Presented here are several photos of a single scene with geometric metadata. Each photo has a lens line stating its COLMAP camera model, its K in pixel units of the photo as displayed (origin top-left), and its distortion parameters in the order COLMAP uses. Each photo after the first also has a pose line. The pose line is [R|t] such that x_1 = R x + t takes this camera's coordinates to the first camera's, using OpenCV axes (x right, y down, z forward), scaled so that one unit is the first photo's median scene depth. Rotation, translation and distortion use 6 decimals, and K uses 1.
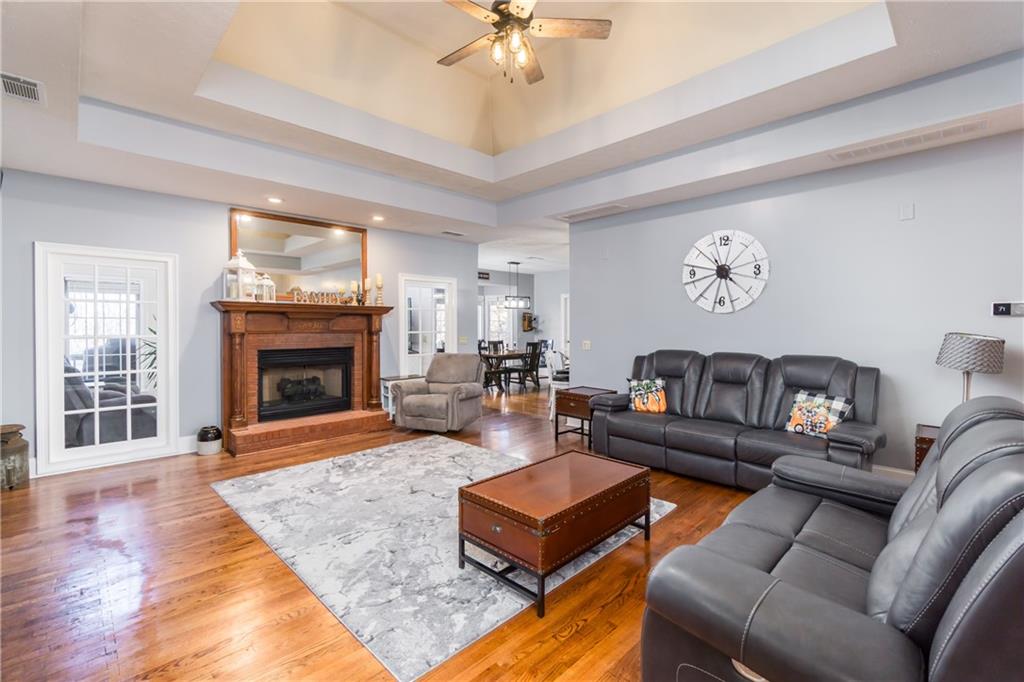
lens RADIAL K [[448.6, 0, 522.0], [0, 448.6, 331.3], [0, 0, 1]] dist [-0.001792, 0.000872]
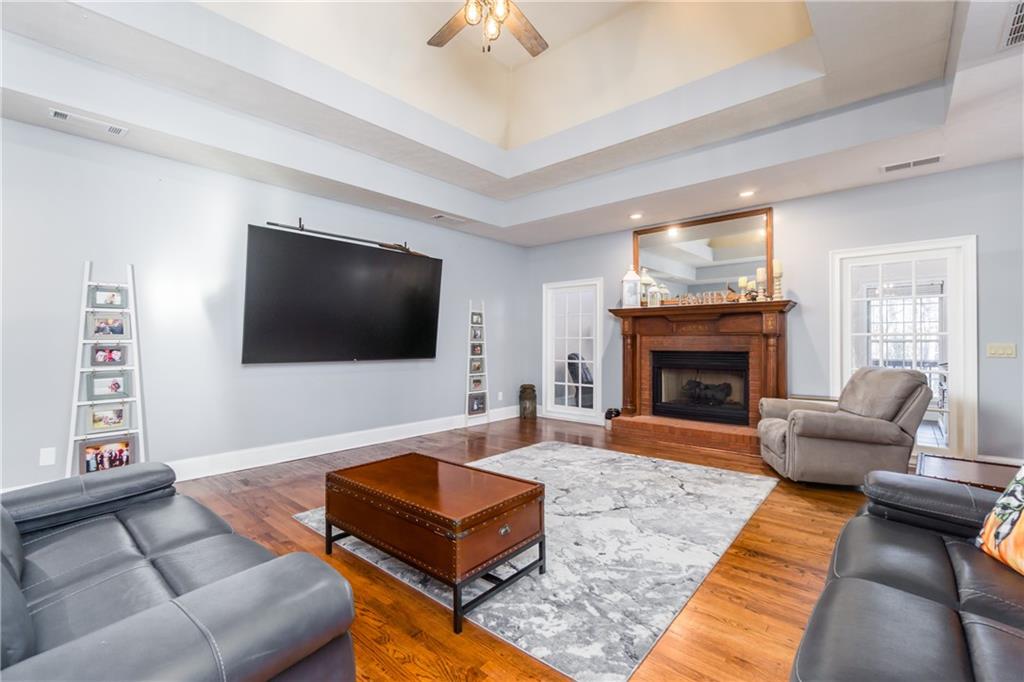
lens RADIAL K [[448.6, 0, 502.0], [0, 448.6, 339.6], [0, 0, 1]] dist [-0.001792, 0.000872]
pose [[0.041711, -0.006332, -0.999110, 0.587594], [-0.009014, 0.999937, -0.006714, 0.028960], [0.999089, 0.009286, 0.041651, 0.651221]]
